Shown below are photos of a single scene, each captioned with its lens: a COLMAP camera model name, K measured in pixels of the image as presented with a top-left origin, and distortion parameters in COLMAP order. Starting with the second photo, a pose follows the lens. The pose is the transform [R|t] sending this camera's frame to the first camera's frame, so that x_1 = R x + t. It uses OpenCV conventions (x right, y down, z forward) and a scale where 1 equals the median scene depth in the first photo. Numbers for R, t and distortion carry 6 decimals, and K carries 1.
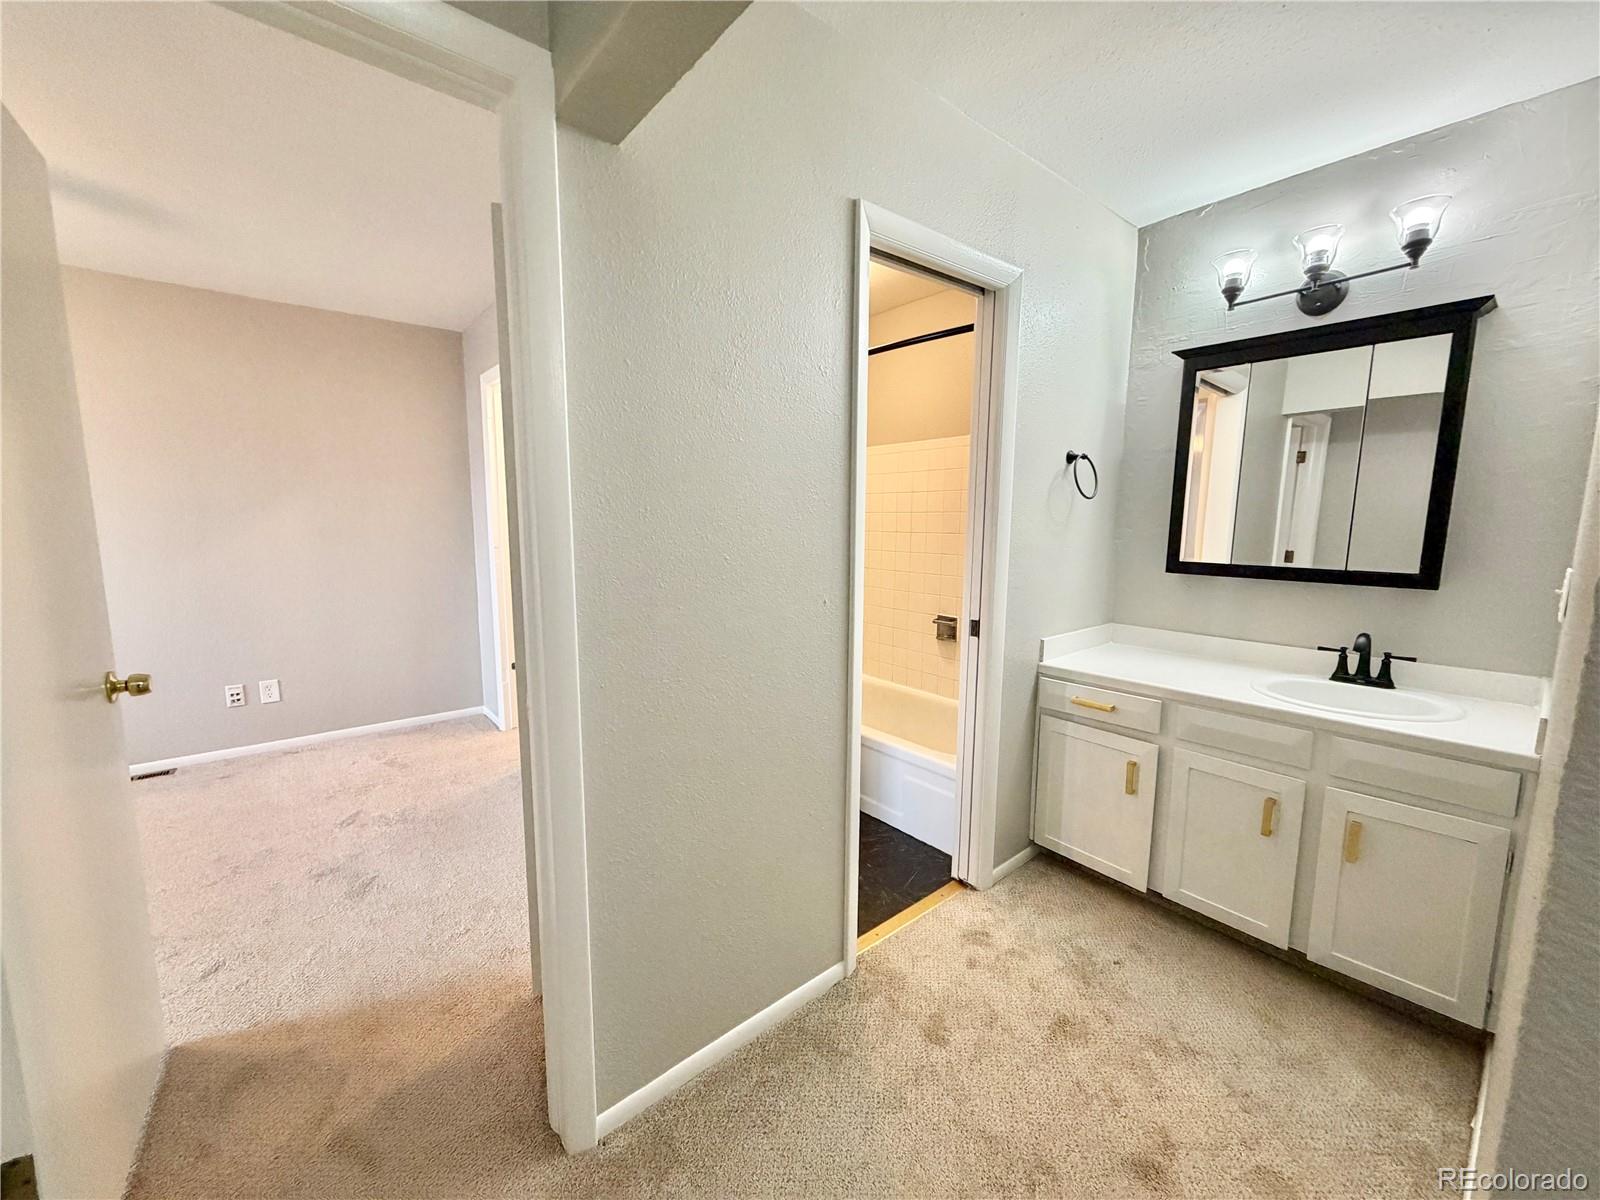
lens RADIAL K [[635.0, 0, 798.6], [0, 635.0, 606.3], [0, 0, 1]] dist [0.002793, 0.000491]
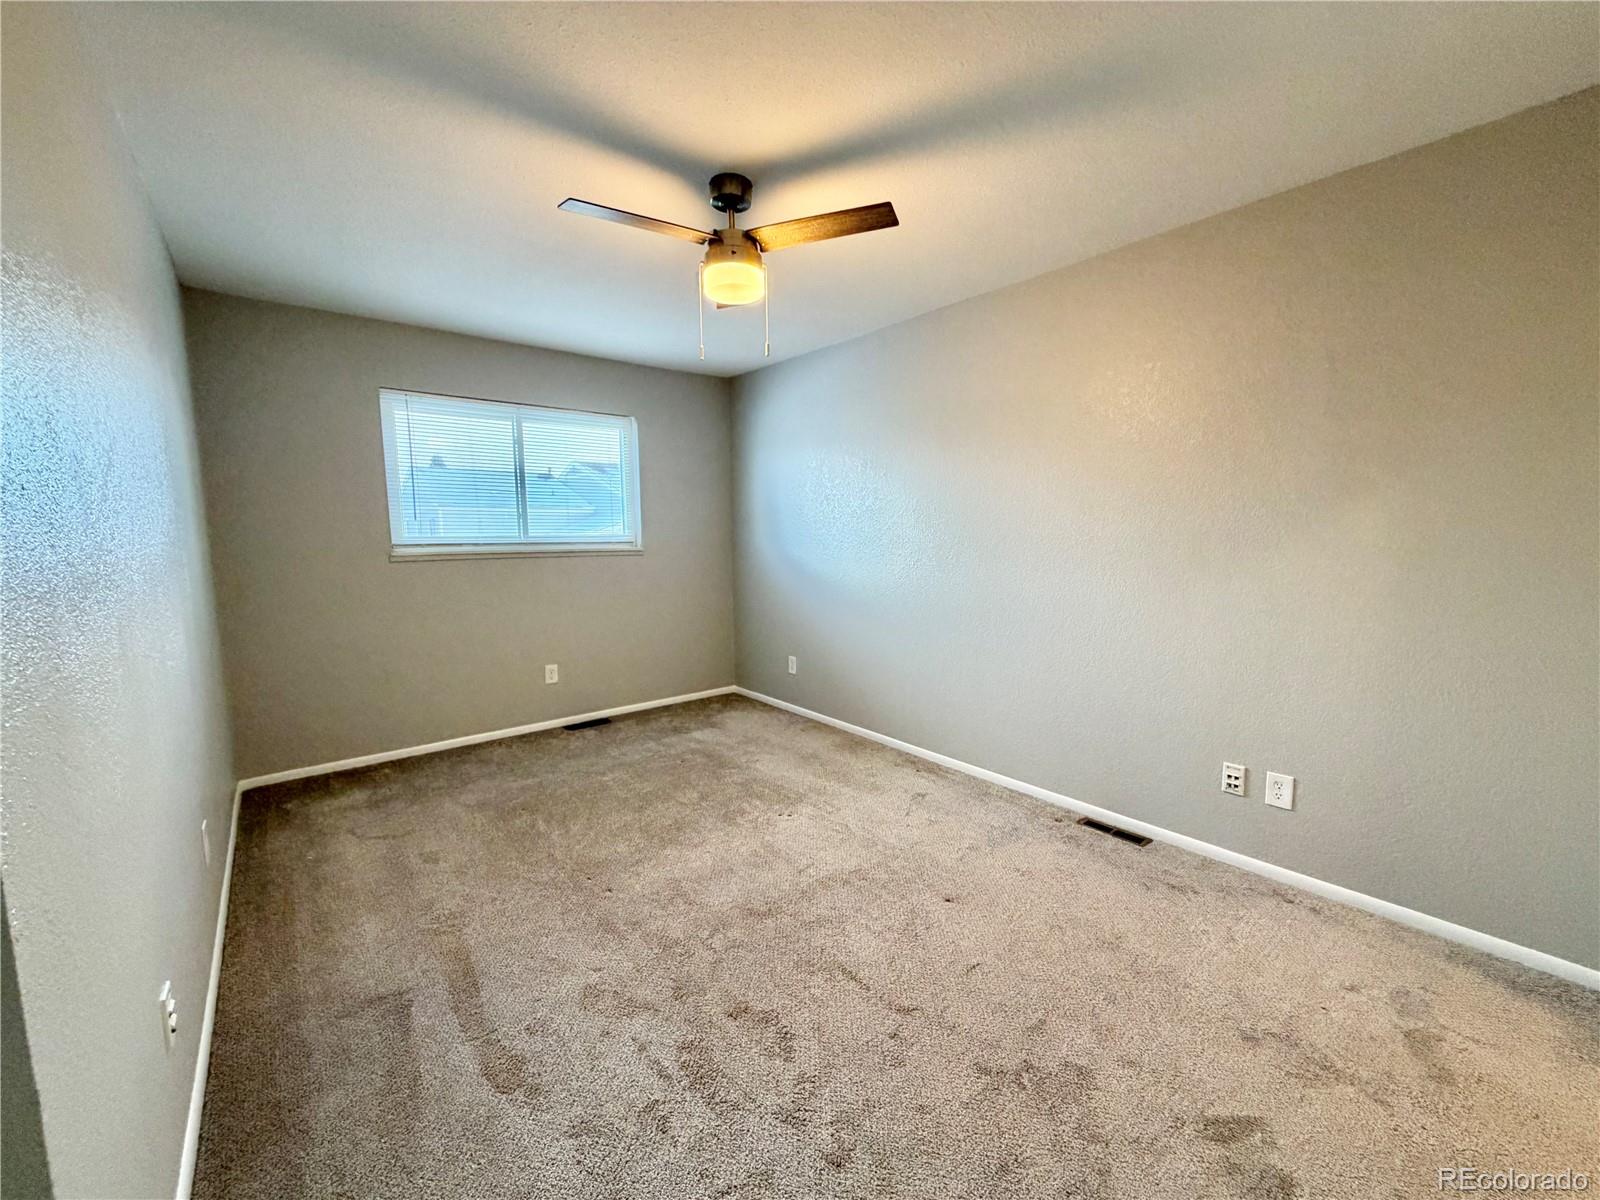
lens RADIAL K [[635.0, 0, 804.2], [0, 635.0, 610.2], [0, 0, 1]] dist [0.002793, 0.000491]
pose [[-0.002905, 0.112997, -0.993591, -0.205769], [-0.121246, 0.986225, 0.112514, -0.064824], [0.992618, 0.120796, 0.010836, 0.498373]]
